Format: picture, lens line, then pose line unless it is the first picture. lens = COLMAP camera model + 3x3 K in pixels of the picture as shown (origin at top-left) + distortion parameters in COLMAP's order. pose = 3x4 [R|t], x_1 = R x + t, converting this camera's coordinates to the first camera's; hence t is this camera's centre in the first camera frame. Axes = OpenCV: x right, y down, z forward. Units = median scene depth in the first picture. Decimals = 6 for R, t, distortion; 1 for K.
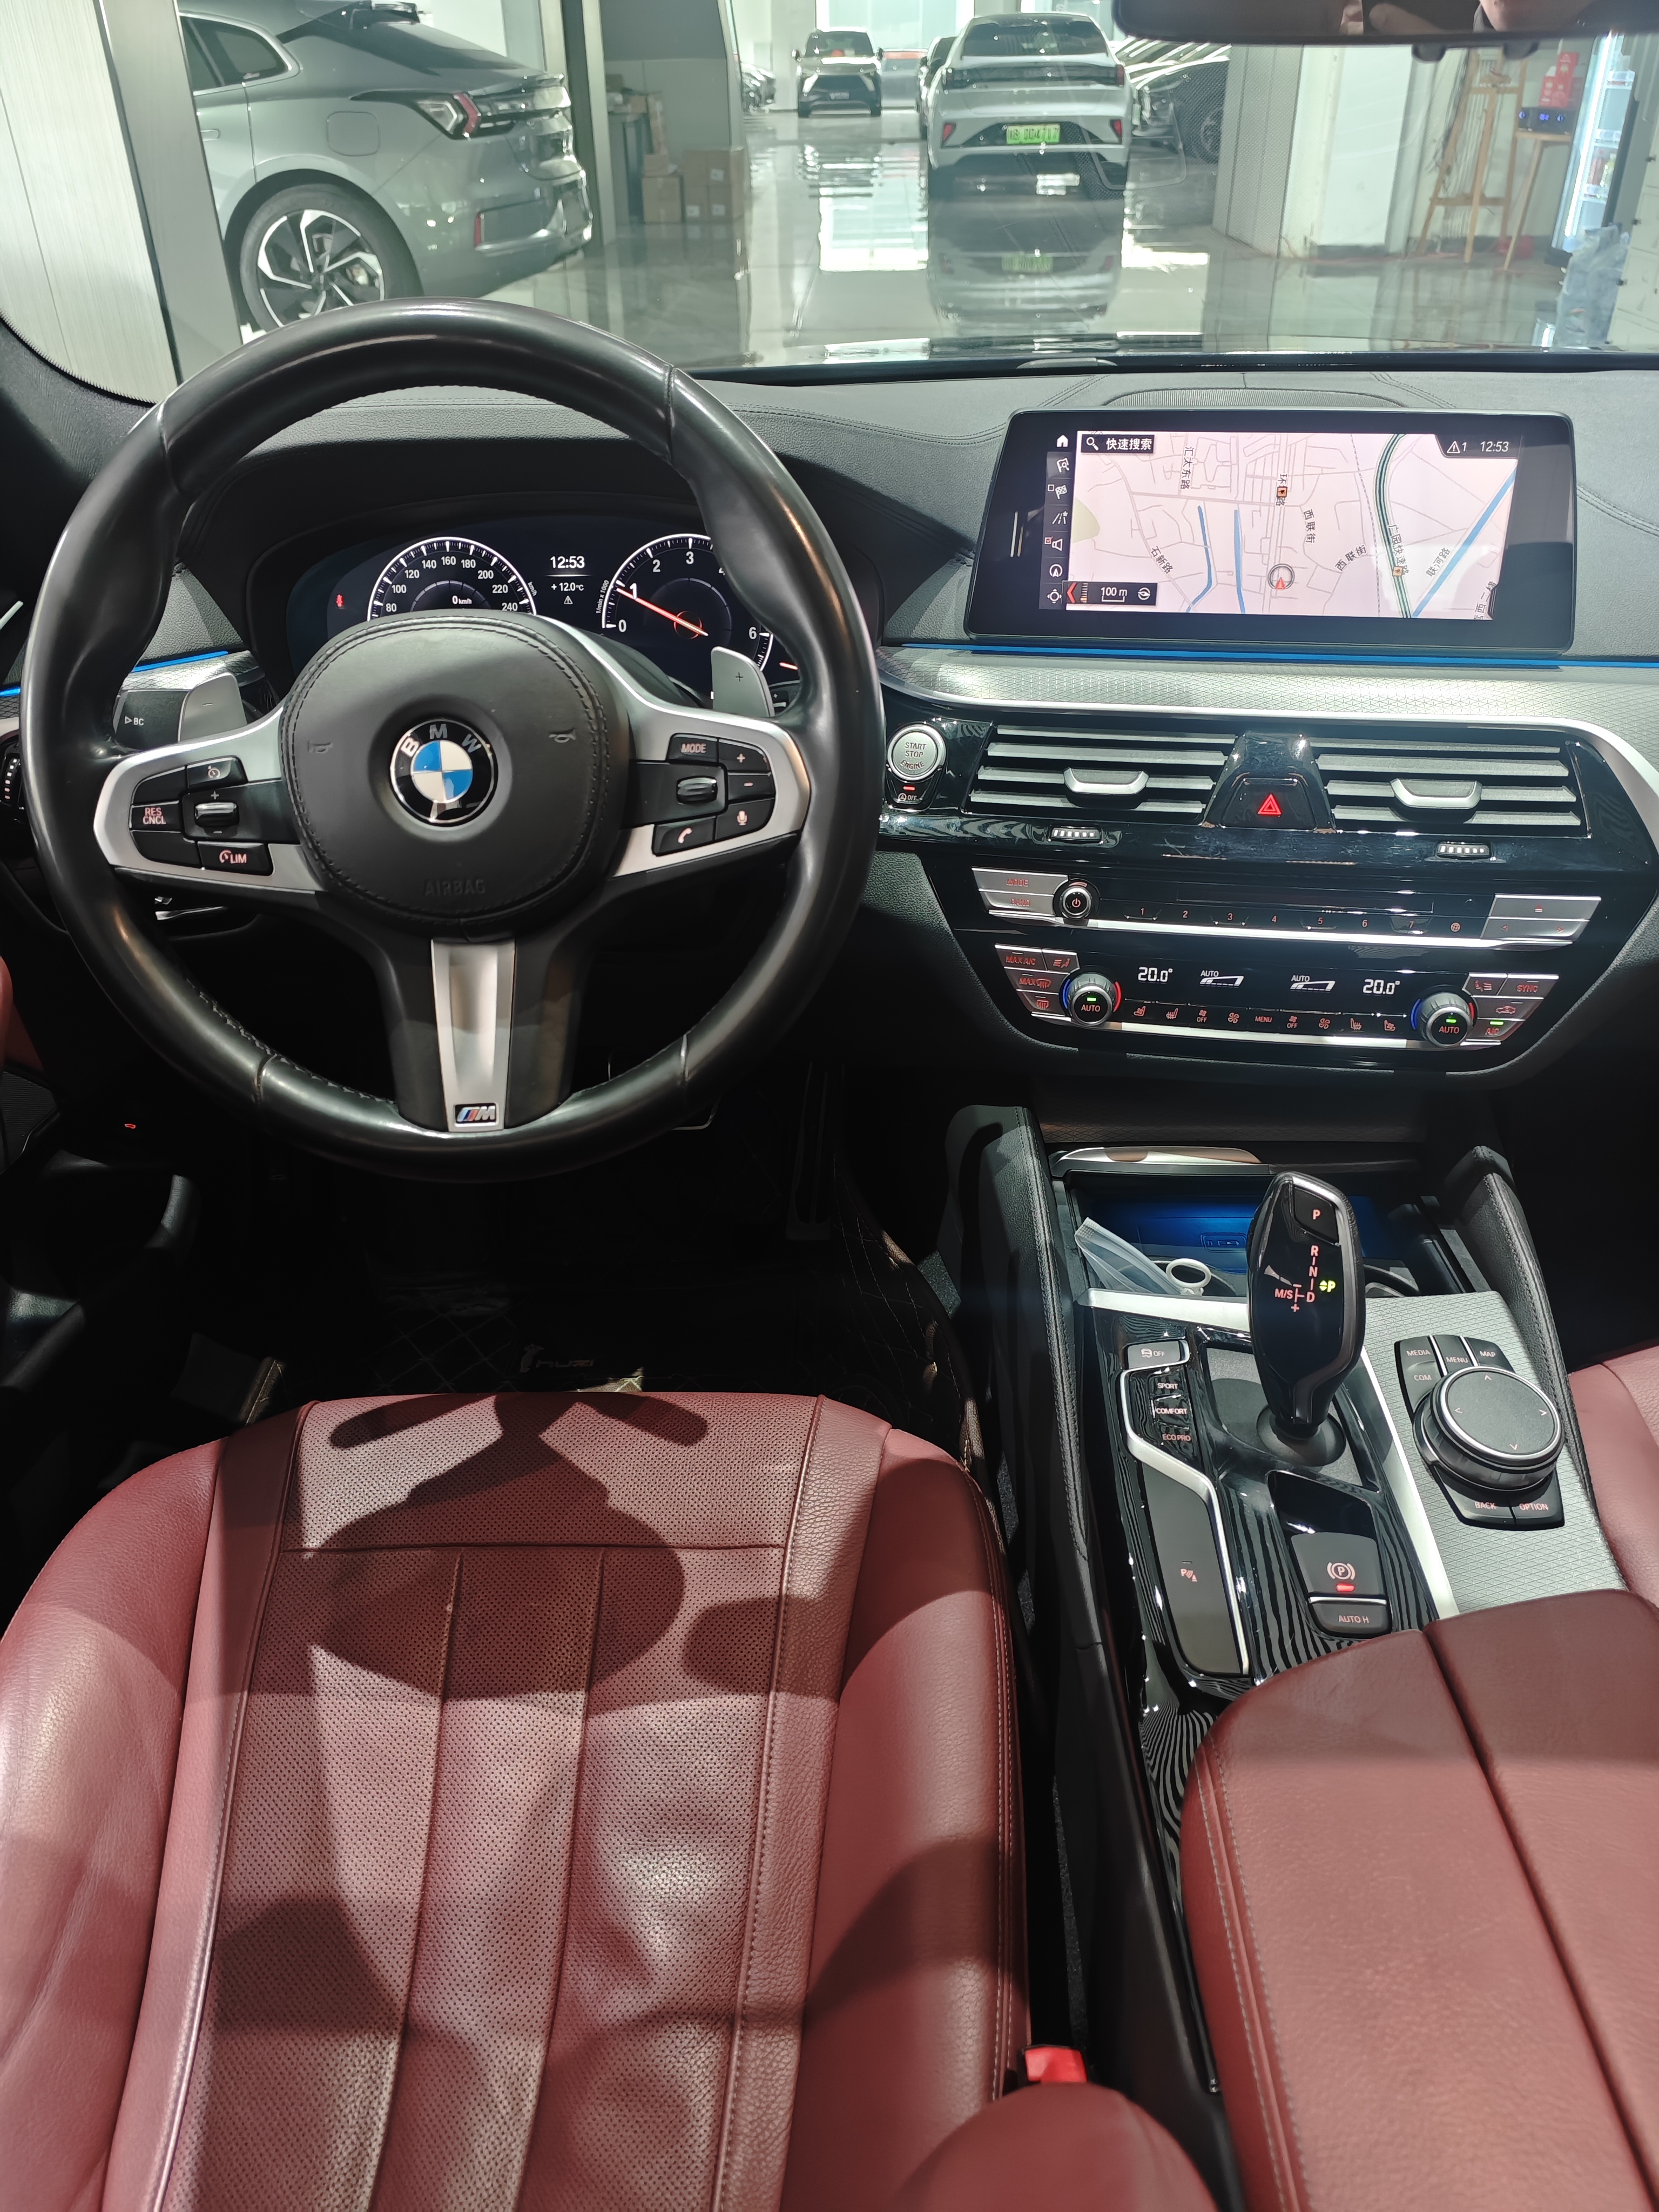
lens RADIAL K [[1610.7, 0, 820.5], [0, 1610.7, 1109.8], [0, 0, 1]] dist [0.025760, -0.042651]
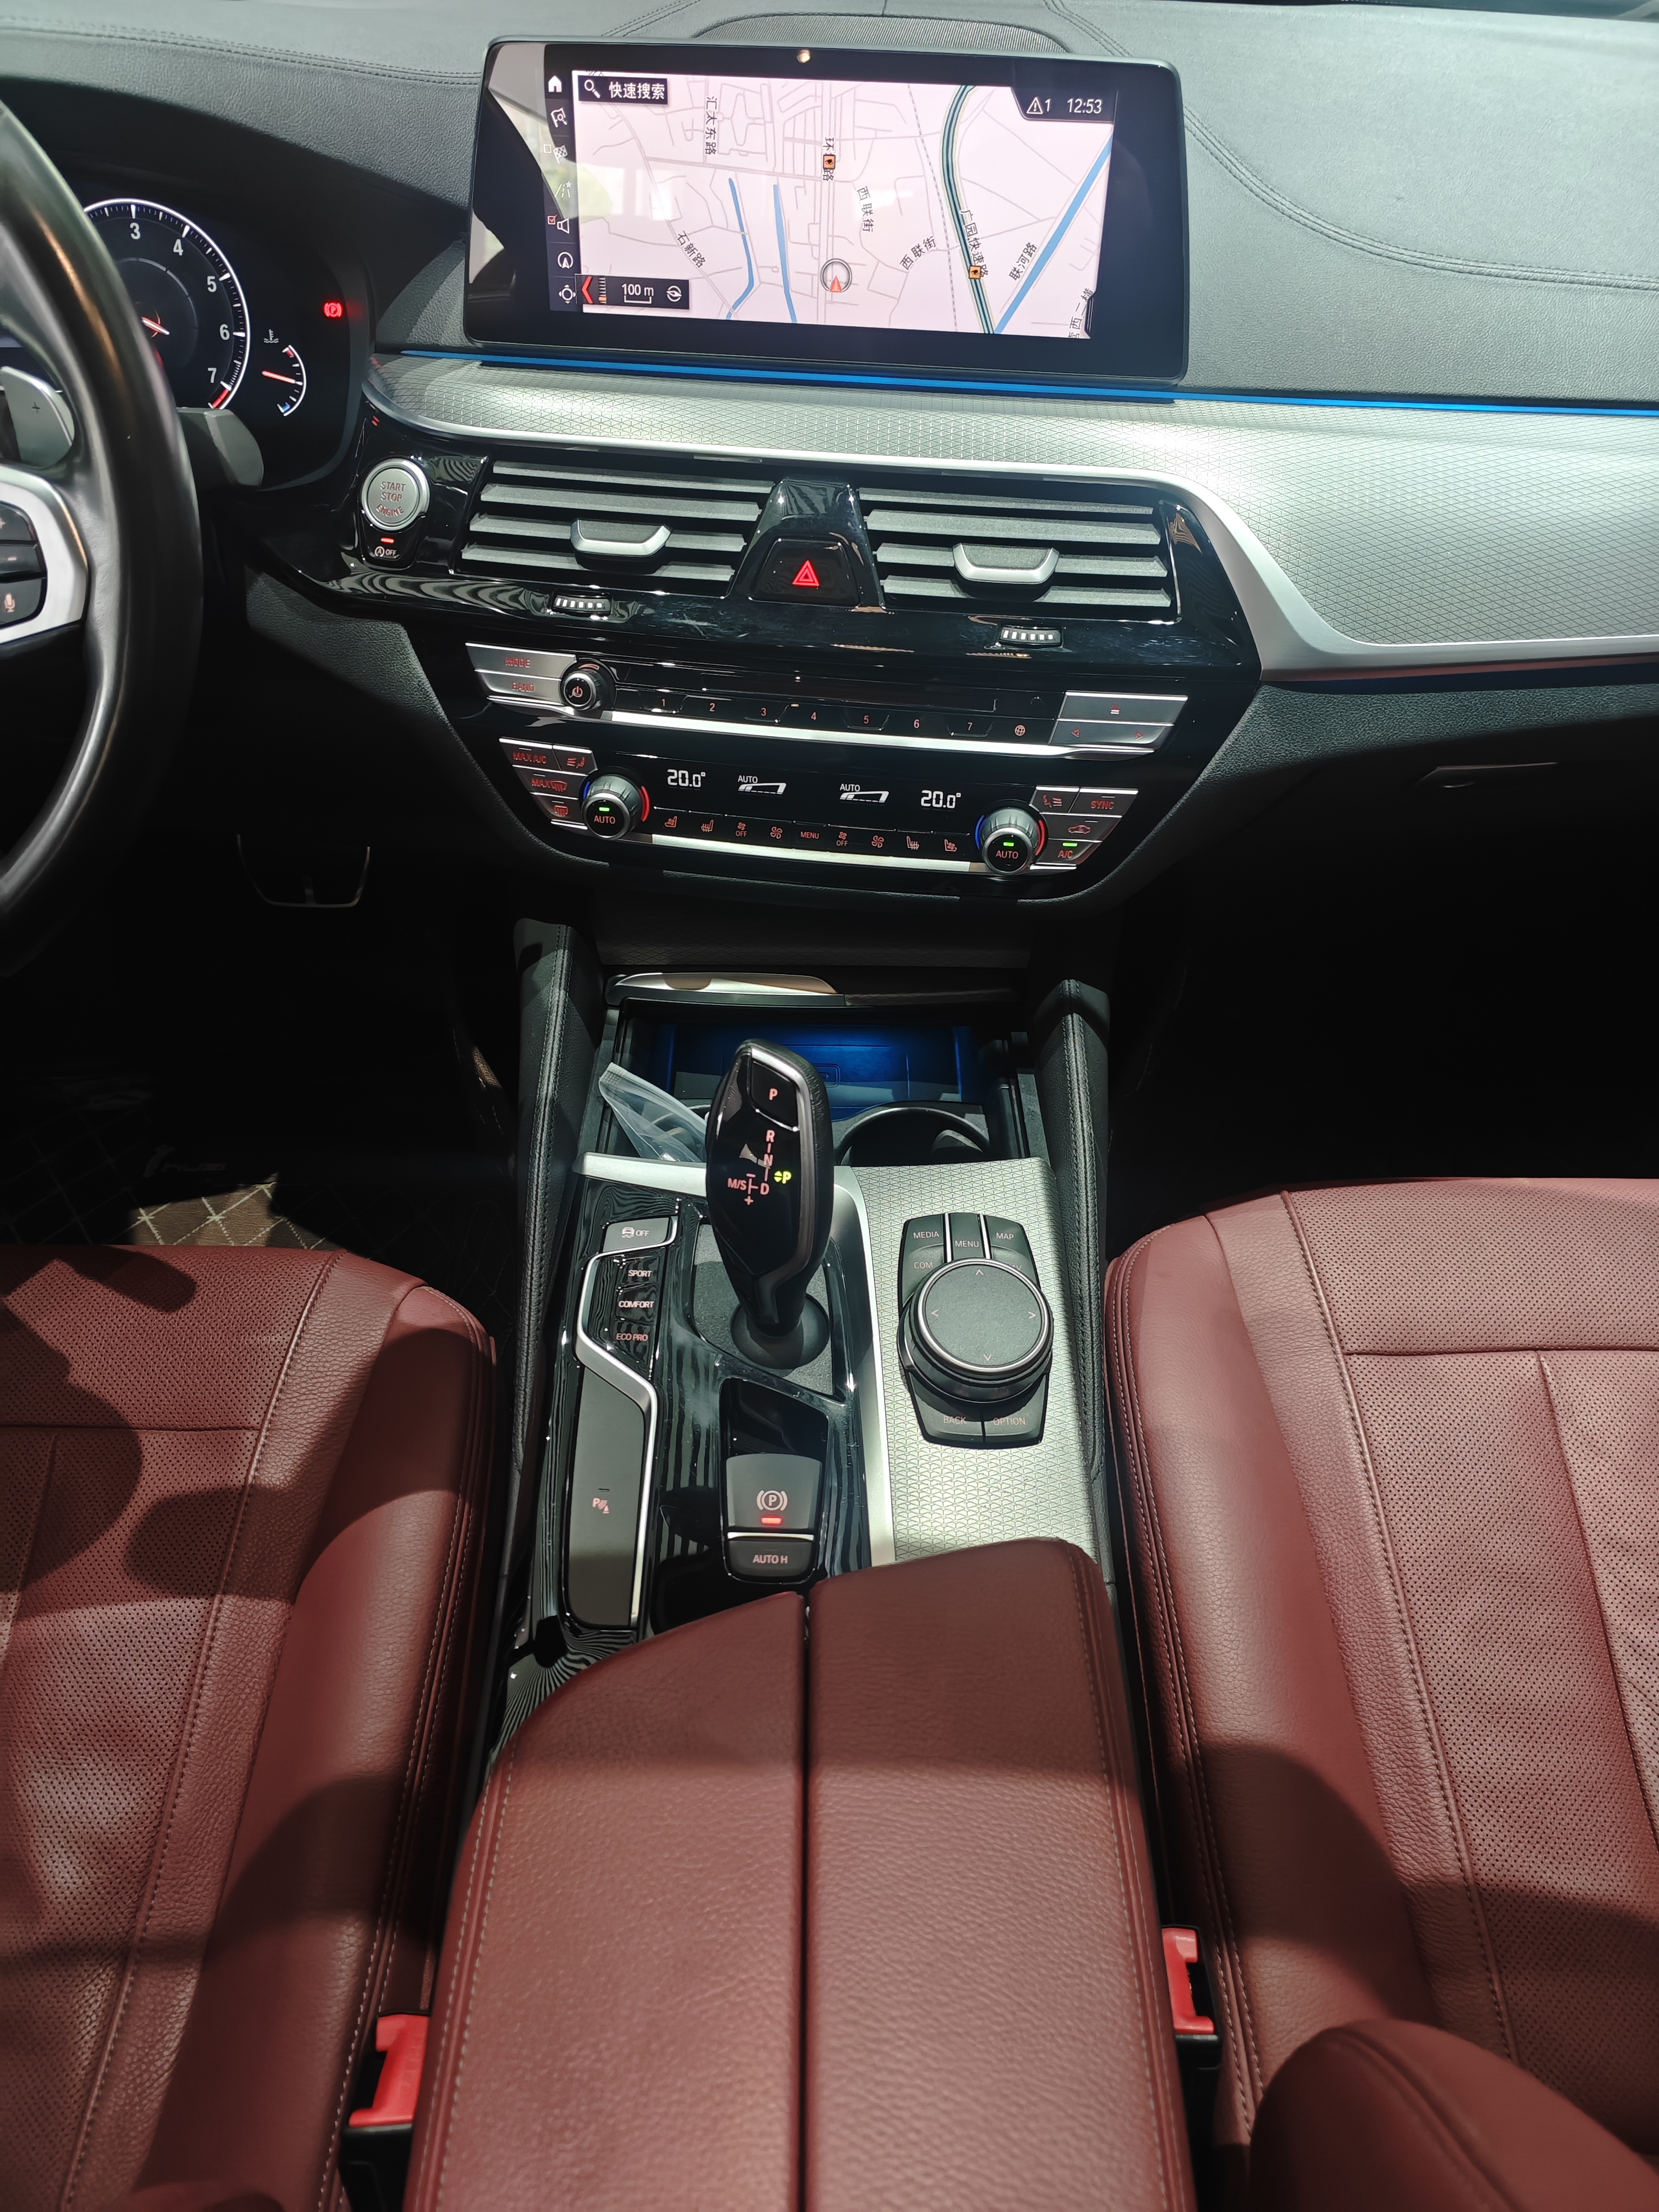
lens RADIAL K [[1610.7, 0, 820.5], [0, 1610.7, 1109.8], [0, 0, 1]] dist [0.025760, -0.042651]
pose [[0.999368, 0.003328, 0.035382, 0.252876], [-0.009601, 0.983865, 0.178653, -0.065832], [-0.034216, -0.178880, 0.983276, 0.136401]]
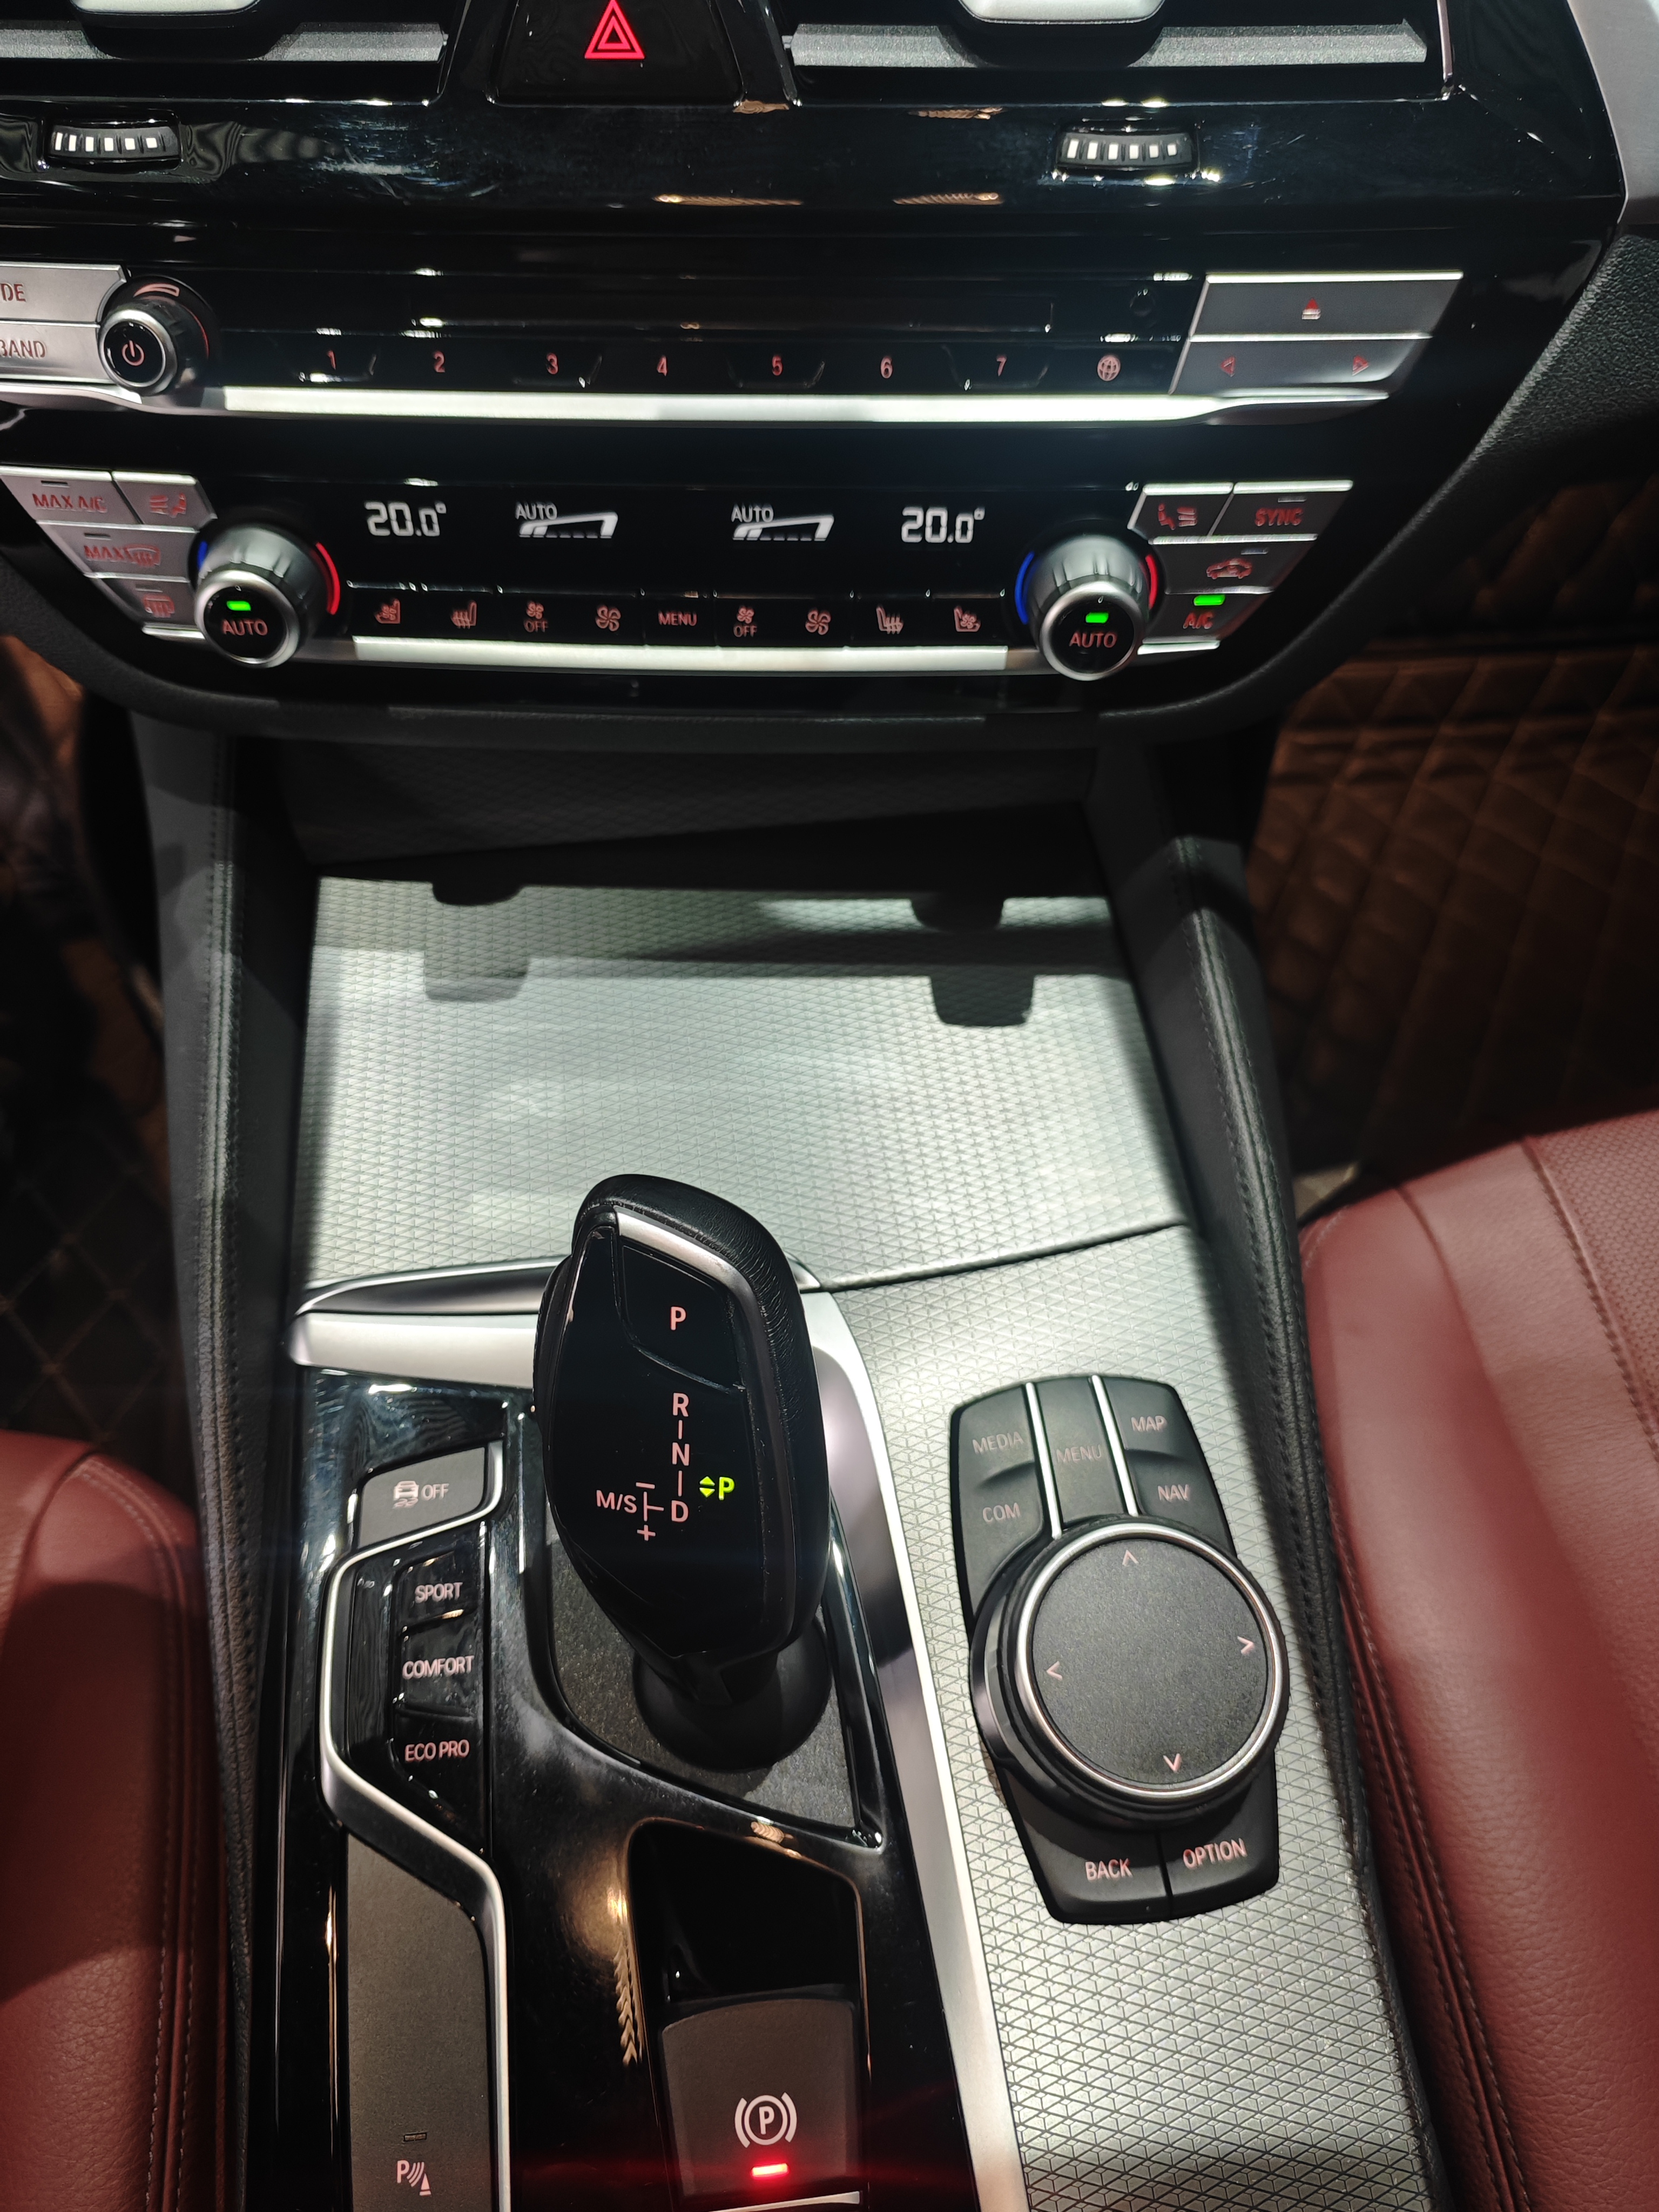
lens RADIAL K [[1744.7, 0, 829.5], [0, 1744.7, 1106.0], [0, 0, 1]] dist [-0.023741, 0.001602]
pose [[0.988976, -0.107704, 0.101617, 0.256505], [0.061196, 0.922192, 0.381859, -0.109994], [-0.134838, -0.371431, 0.918617, 0.539760]]
